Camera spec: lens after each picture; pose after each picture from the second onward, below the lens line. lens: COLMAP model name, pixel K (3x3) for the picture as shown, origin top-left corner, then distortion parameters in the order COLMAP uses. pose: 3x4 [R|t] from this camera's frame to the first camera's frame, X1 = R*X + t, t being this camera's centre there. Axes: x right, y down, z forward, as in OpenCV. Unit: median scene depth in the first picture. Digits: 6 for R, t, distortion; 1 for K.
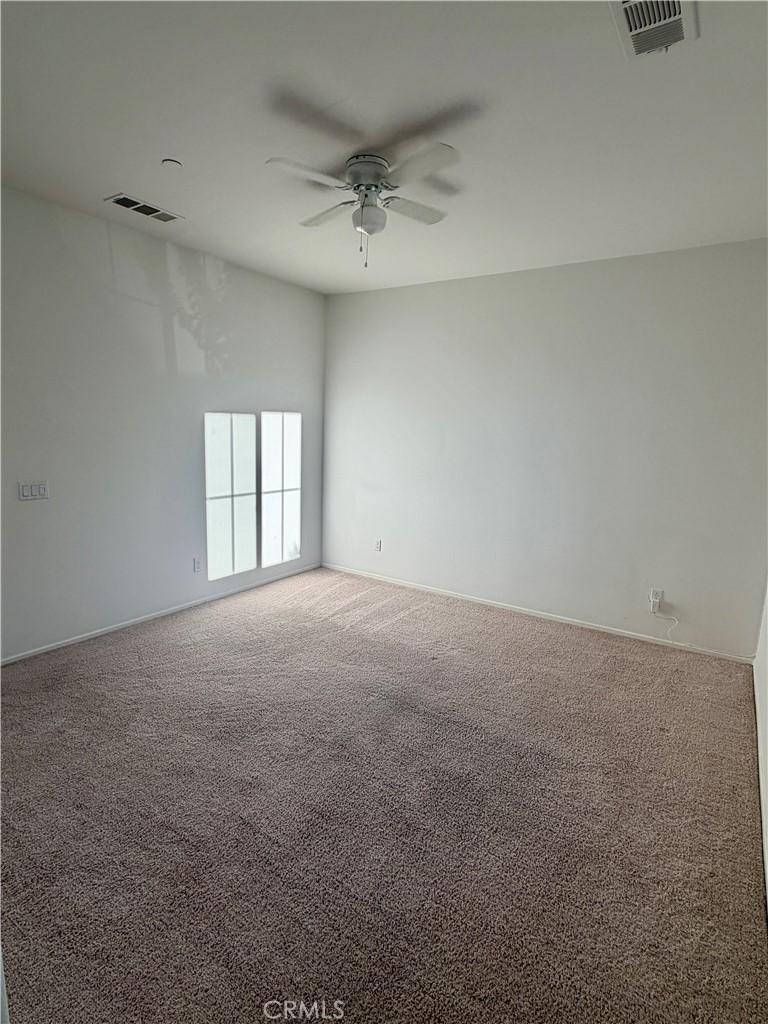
lens RADIAL K [[532.3, 0, 384.0], [0, 532.3, 512.0], [0, 0, 1]] dist [-0.000240, 0.000754]
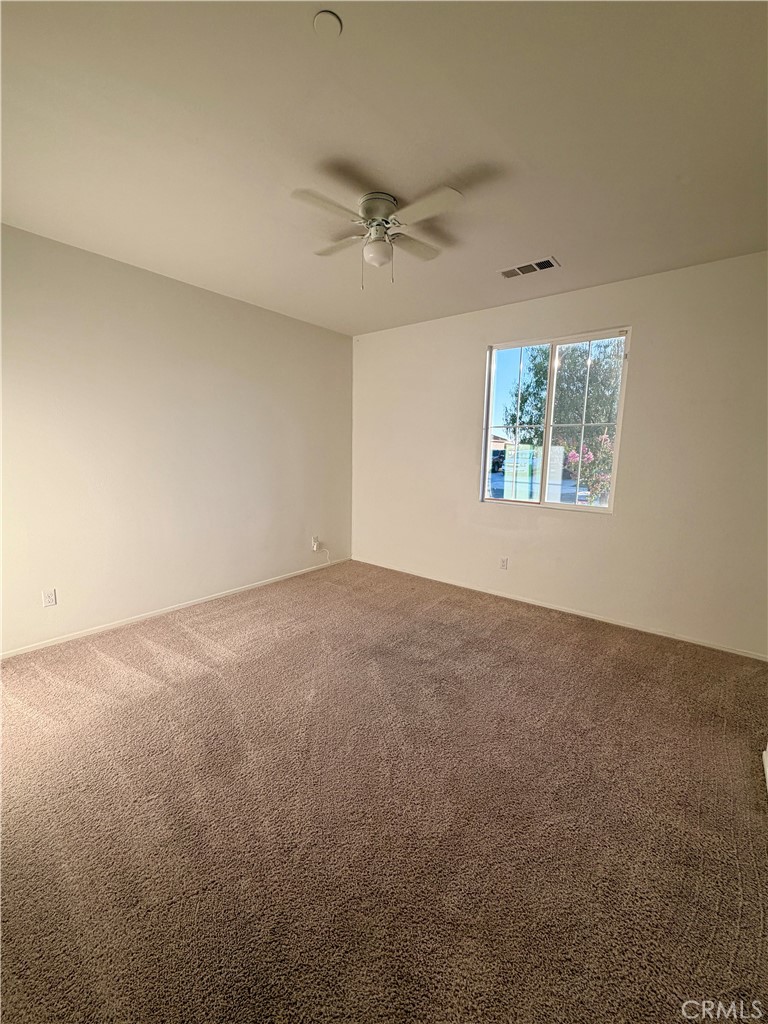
lens RADIAL K [[412.1, 0, 384.0], [0, 412.1, 512.0], [0, 0, 1]] dist [-0.003621, -0.000364]
pose [[0.070336, -0.174980, 0.982056, -0.620923], [0.150585, 0.975075, 0.162951, -0.088038], [-0.986092, 0.136421, 0.094932, 0.616174]]
